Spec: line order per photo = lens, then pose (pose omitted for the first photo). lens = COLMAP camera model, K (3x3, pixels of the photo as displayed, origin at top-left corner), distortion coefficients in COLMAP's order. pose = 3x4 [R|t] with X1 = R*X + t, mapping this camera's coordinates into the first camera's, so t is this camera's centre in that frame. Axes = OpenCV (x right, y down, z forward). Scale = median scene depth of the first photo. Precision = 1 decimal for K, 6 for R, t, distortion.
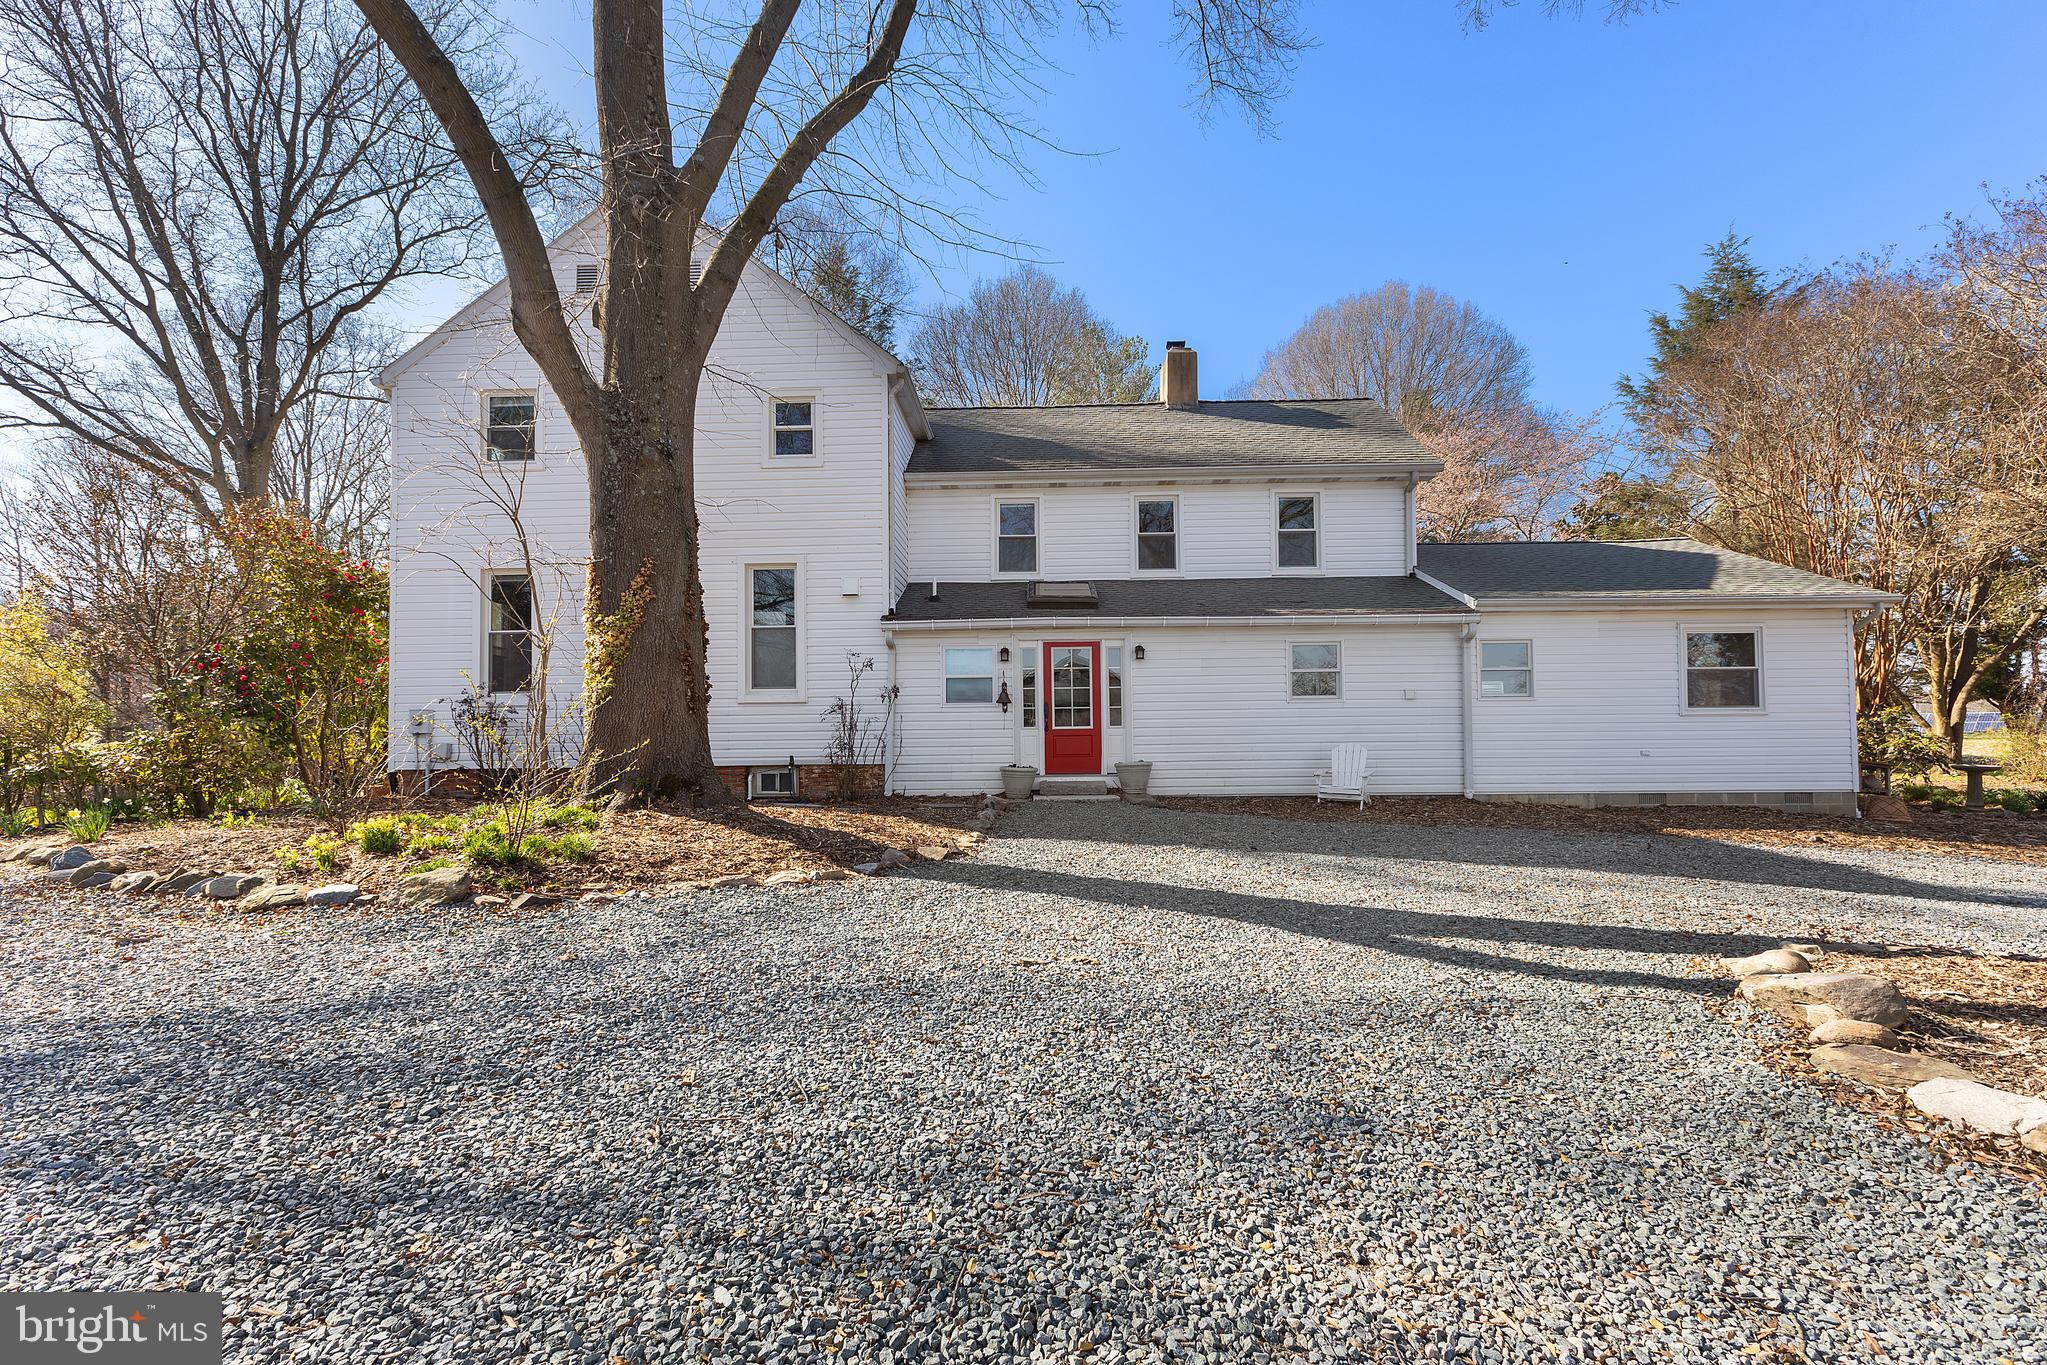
lens RADIAL K [[874.5, 0, 1024.0], [0, 874.5, 683.8], [0, 0, 1]] dist [0.000870, -0.000019]
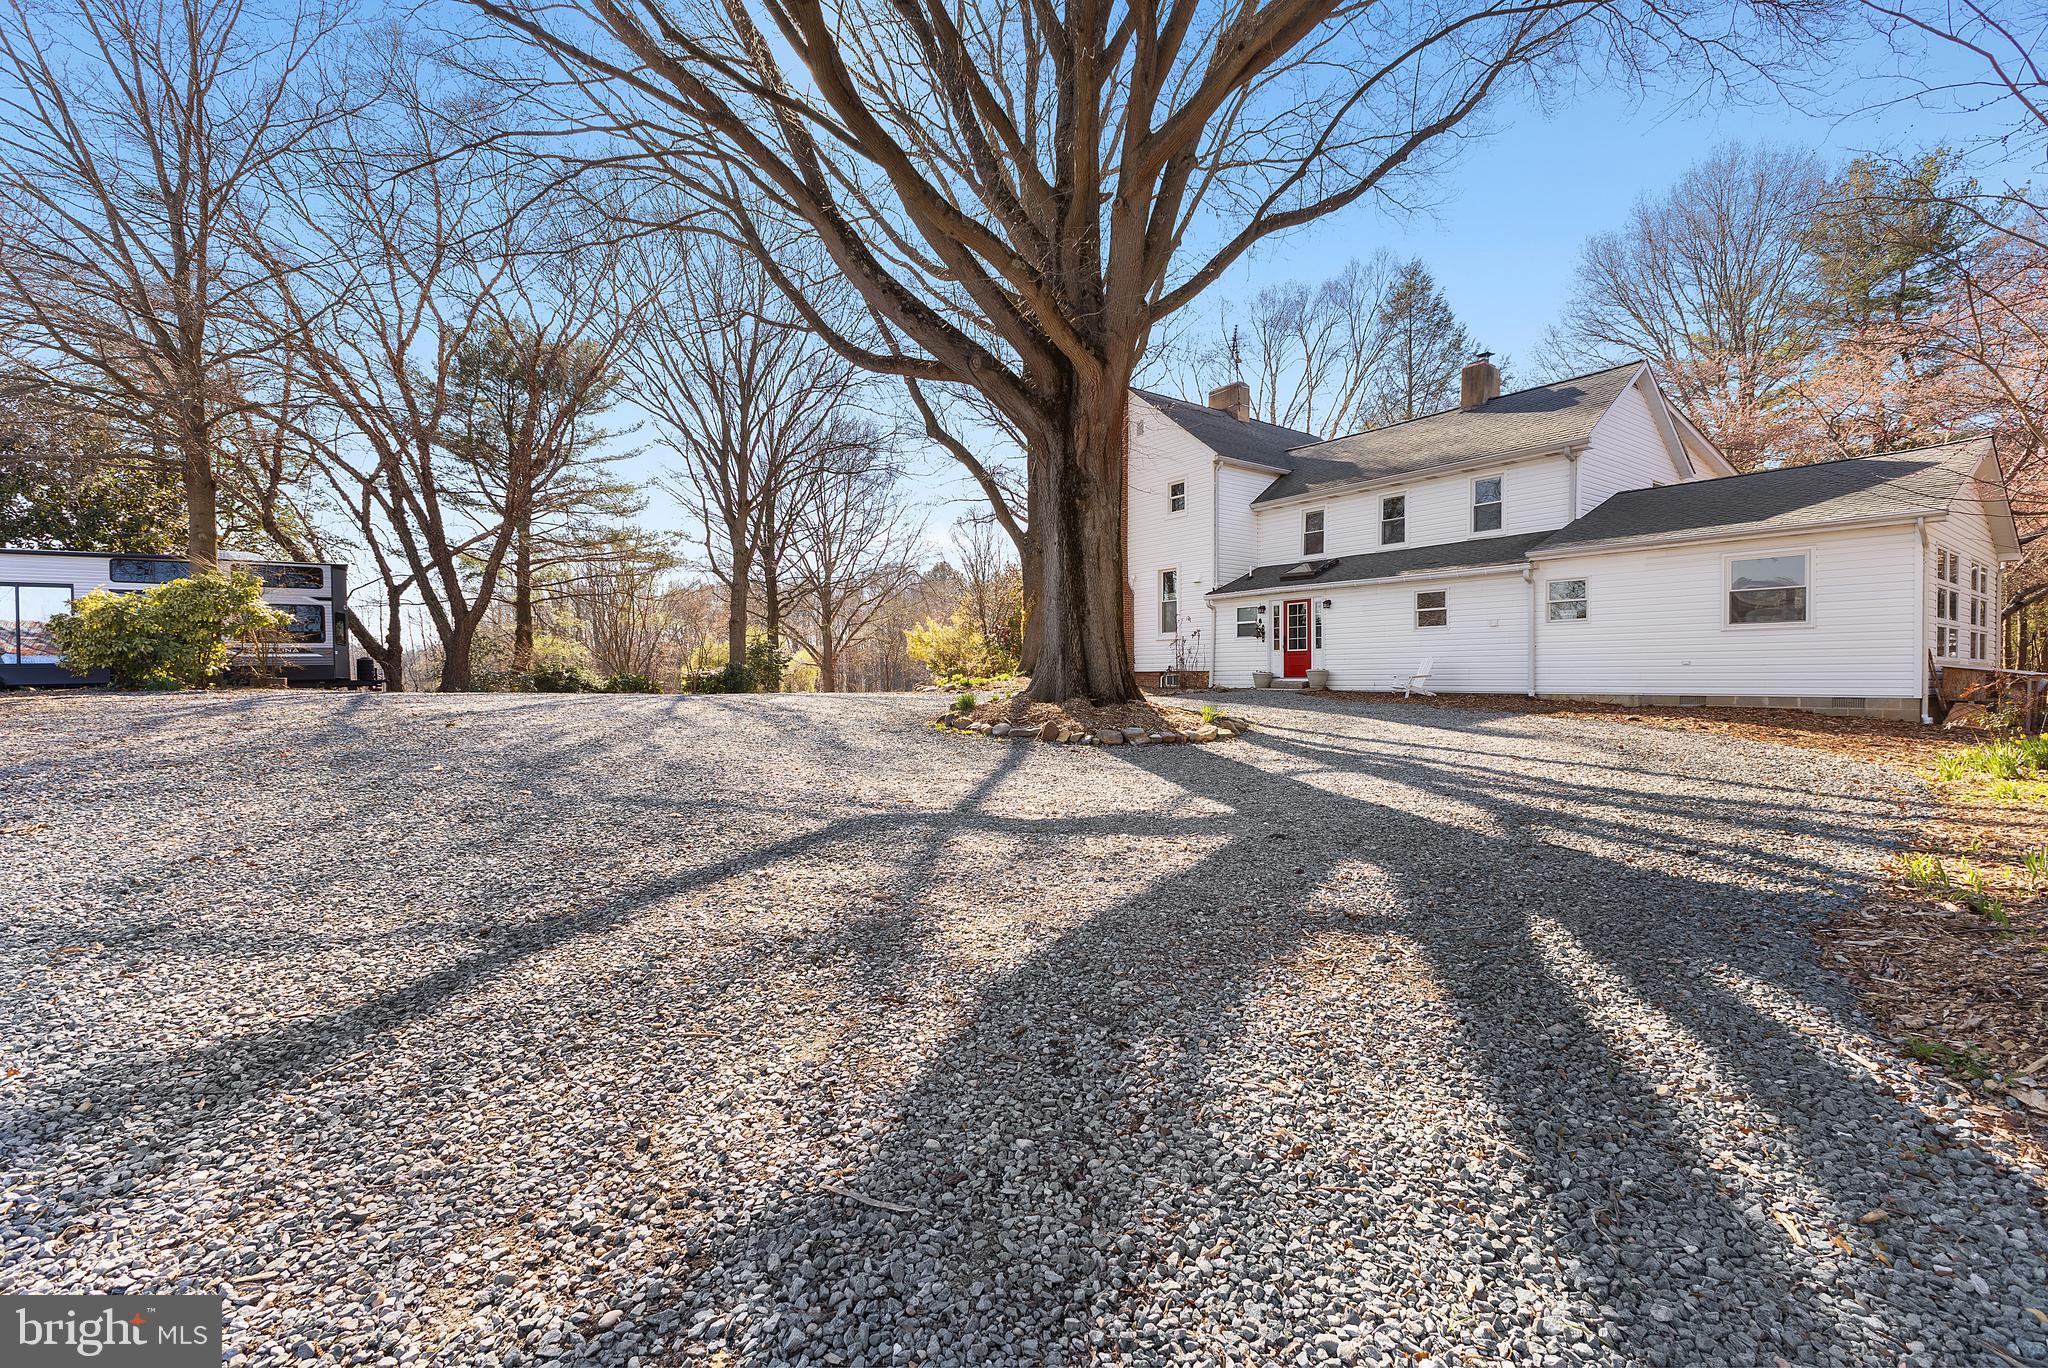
lens RADIAL K [[875.0, 0, 1023.7], [0, 875.0, 676.9], [0, 0, 1]] dist [0.000870, -0.000019]
pose [[0.603188, 0.008516, -0.797553, 1.095751], [0.024645, 0.999267, 0.029309, 0.039740], [0.797218, -0.037335, 0.602536, -0.453489]]
